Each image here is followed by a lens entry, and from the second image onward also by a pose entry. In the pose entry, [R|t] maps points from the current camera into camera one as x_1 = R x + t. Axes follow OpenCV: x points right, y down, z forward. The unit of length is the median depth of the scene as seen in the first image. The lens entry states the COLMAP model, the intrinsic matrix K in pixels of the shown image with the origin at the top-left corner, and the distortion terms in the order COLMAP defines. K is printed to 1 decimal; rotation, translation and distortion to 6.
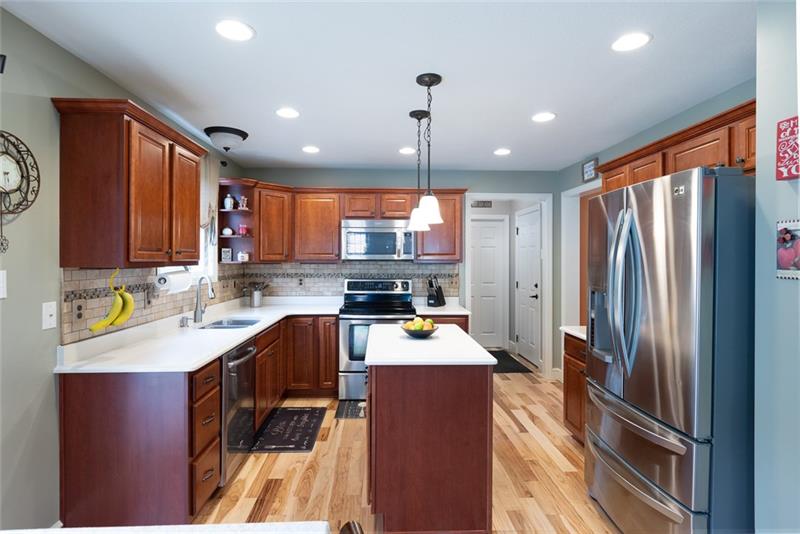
lens RADIAL K [[439.5, 0, 399.6], [0, 439.5, 263.1], [0, 0, 1]] dist [0.001226, 0.000267]
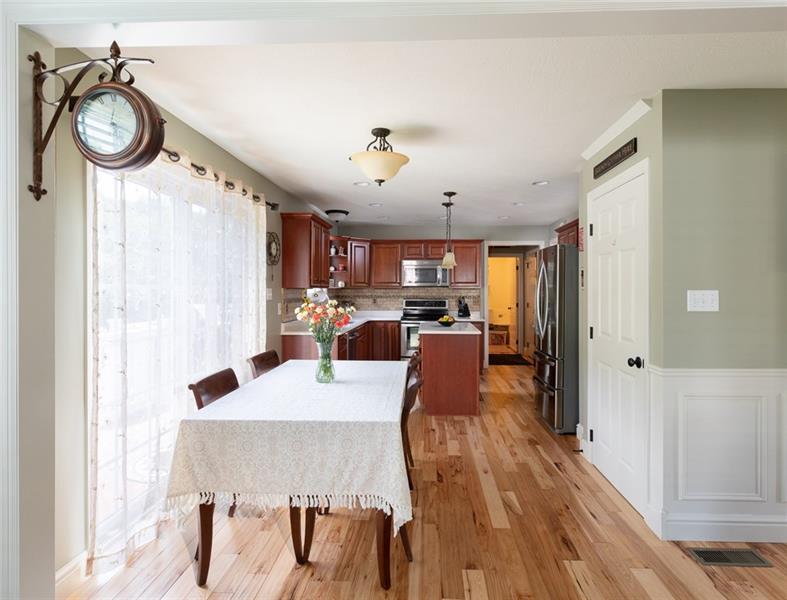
lens RADIAL K [[589.0, 0, 394.2], [0, 589.0, 297.9], [0, 0, 1]] dist [0.001725, 0.000044]
pose [[0.993630, 0.000538, -0.112694, 0.075894], [-0.000629, 1.000000, -0.000773, 0.035590], [0.112693, 0.000839, 0.993629, -1.077148]]
